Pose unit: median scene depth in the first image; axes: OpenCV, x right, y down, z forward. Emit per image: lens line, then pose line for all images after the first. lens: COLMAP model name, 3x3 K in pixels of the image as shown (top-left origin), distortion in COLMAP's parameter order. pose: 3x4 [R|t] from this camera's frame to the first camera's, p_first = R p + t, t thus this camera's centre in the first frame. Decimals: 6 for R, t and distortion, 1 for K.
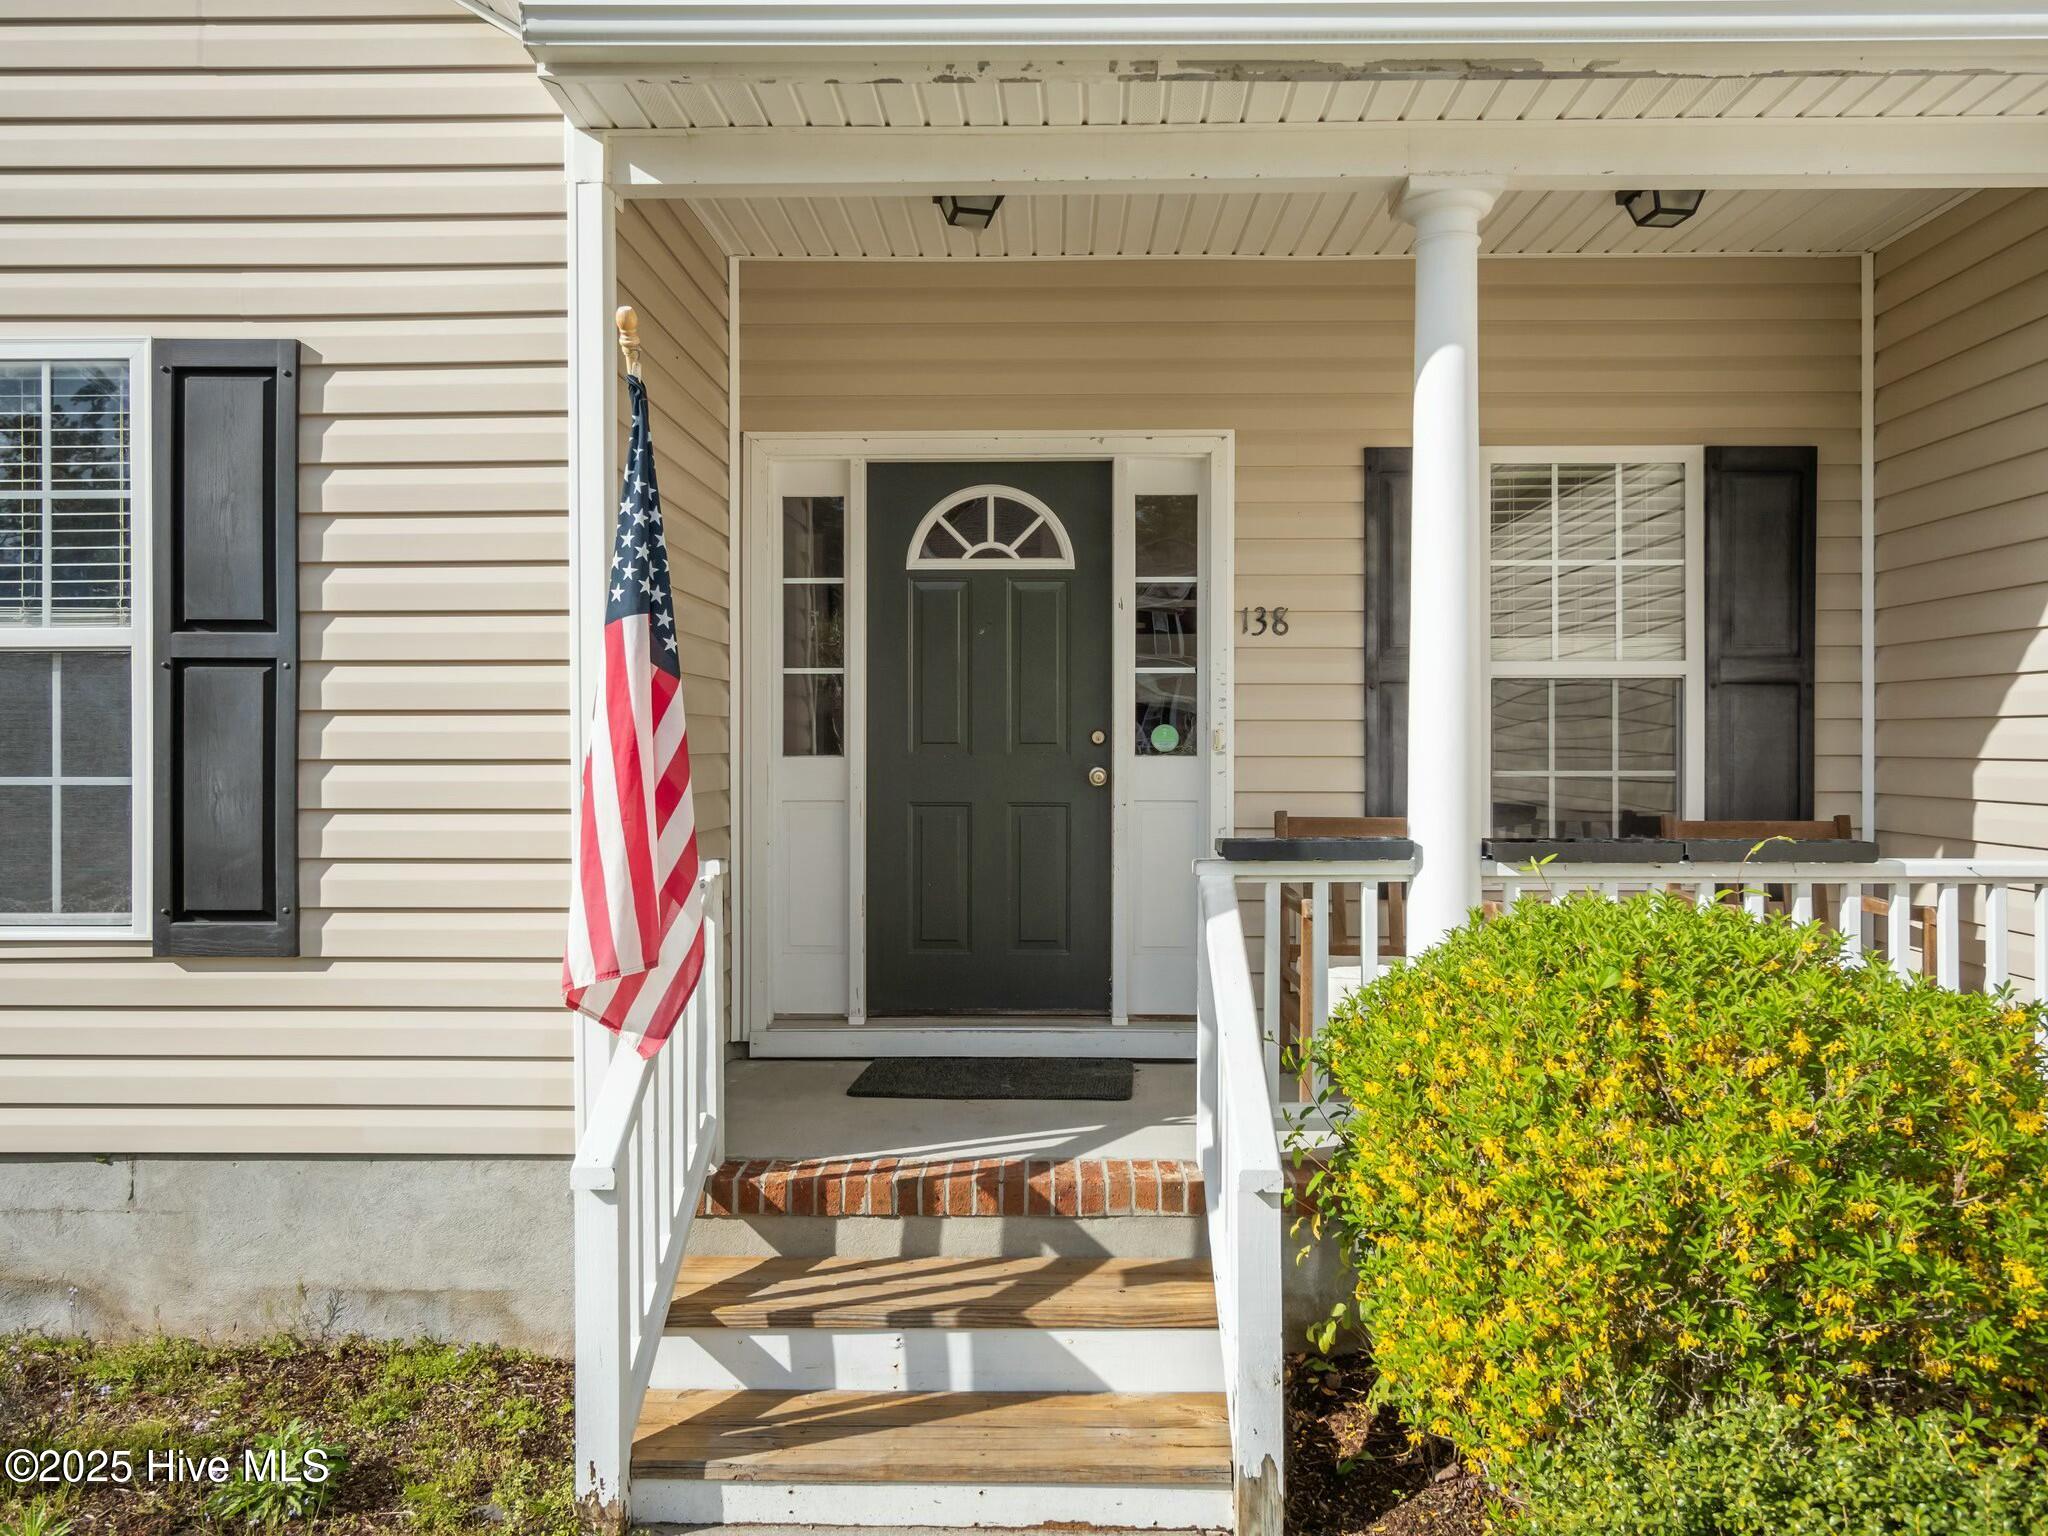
lens RADIAL K [[1544.3, 0, 1031.1], [0, 1544.3, 753.7], [0, 0, 1]] dist [-0.000081, -0.001931]
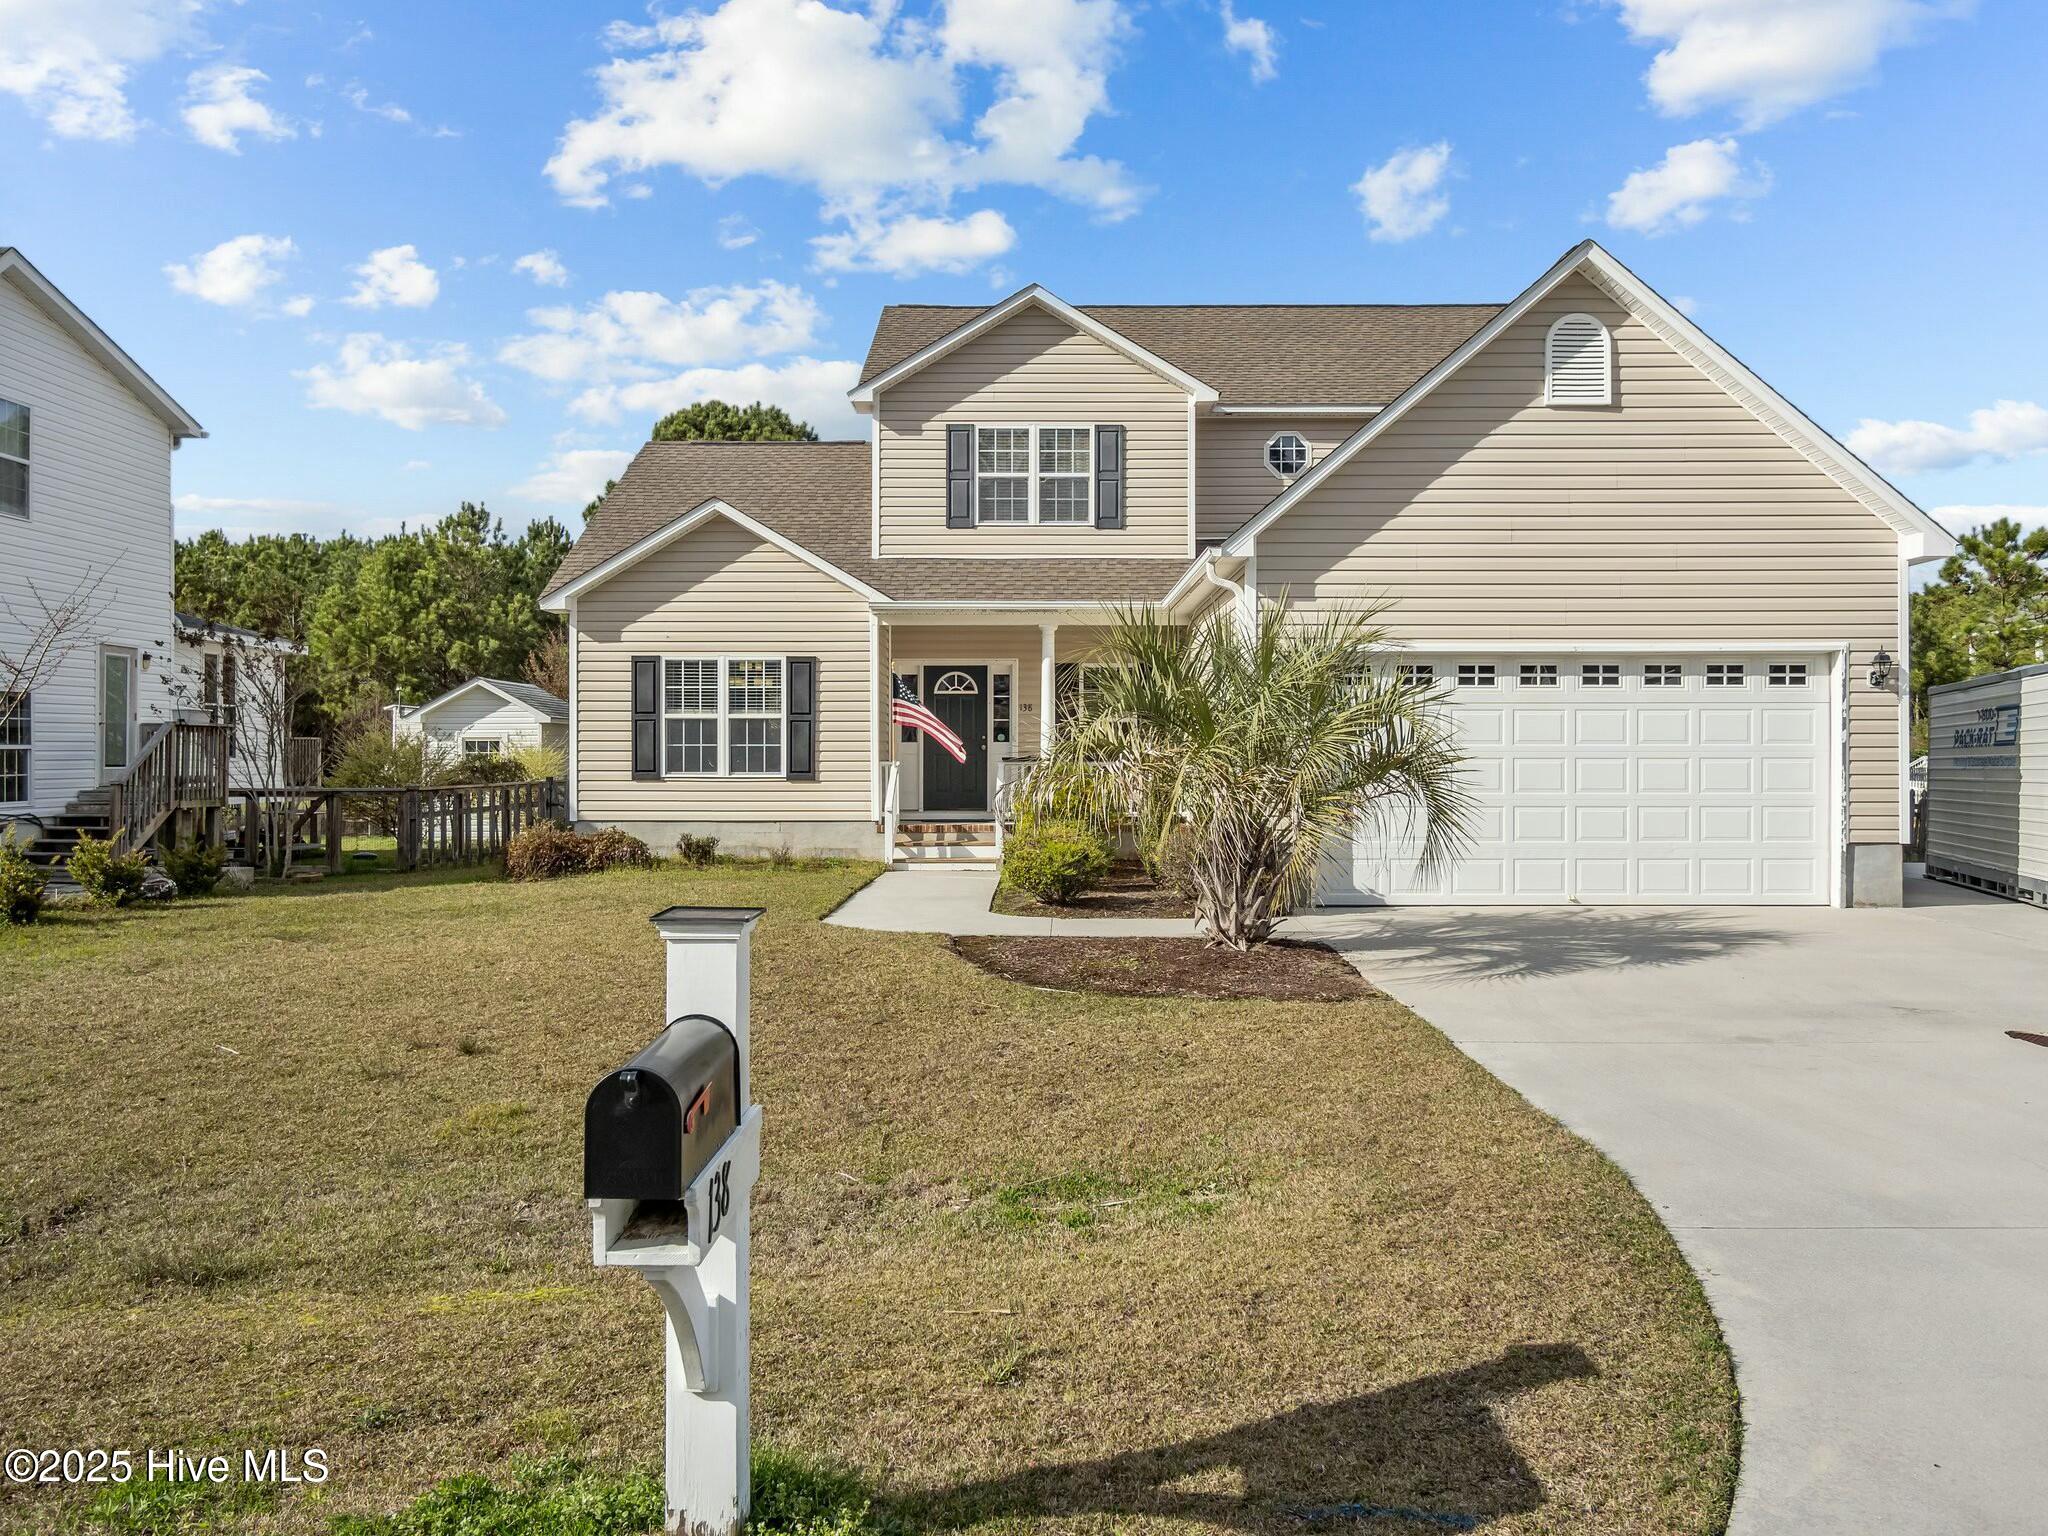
lens RADIAL K [[1544.3, 0, 1031.1], [0, 1544.3, 753.7], [0, 0, 1]] dist [-0.000081, -0.001931]
pose [[0.999906, -0.000058, 0.013730, 0.148259], [0.000221, 0.999930, -0.011870, 0.103674], [-0.013728, 0.011872, 0.999835, -3.919548]]
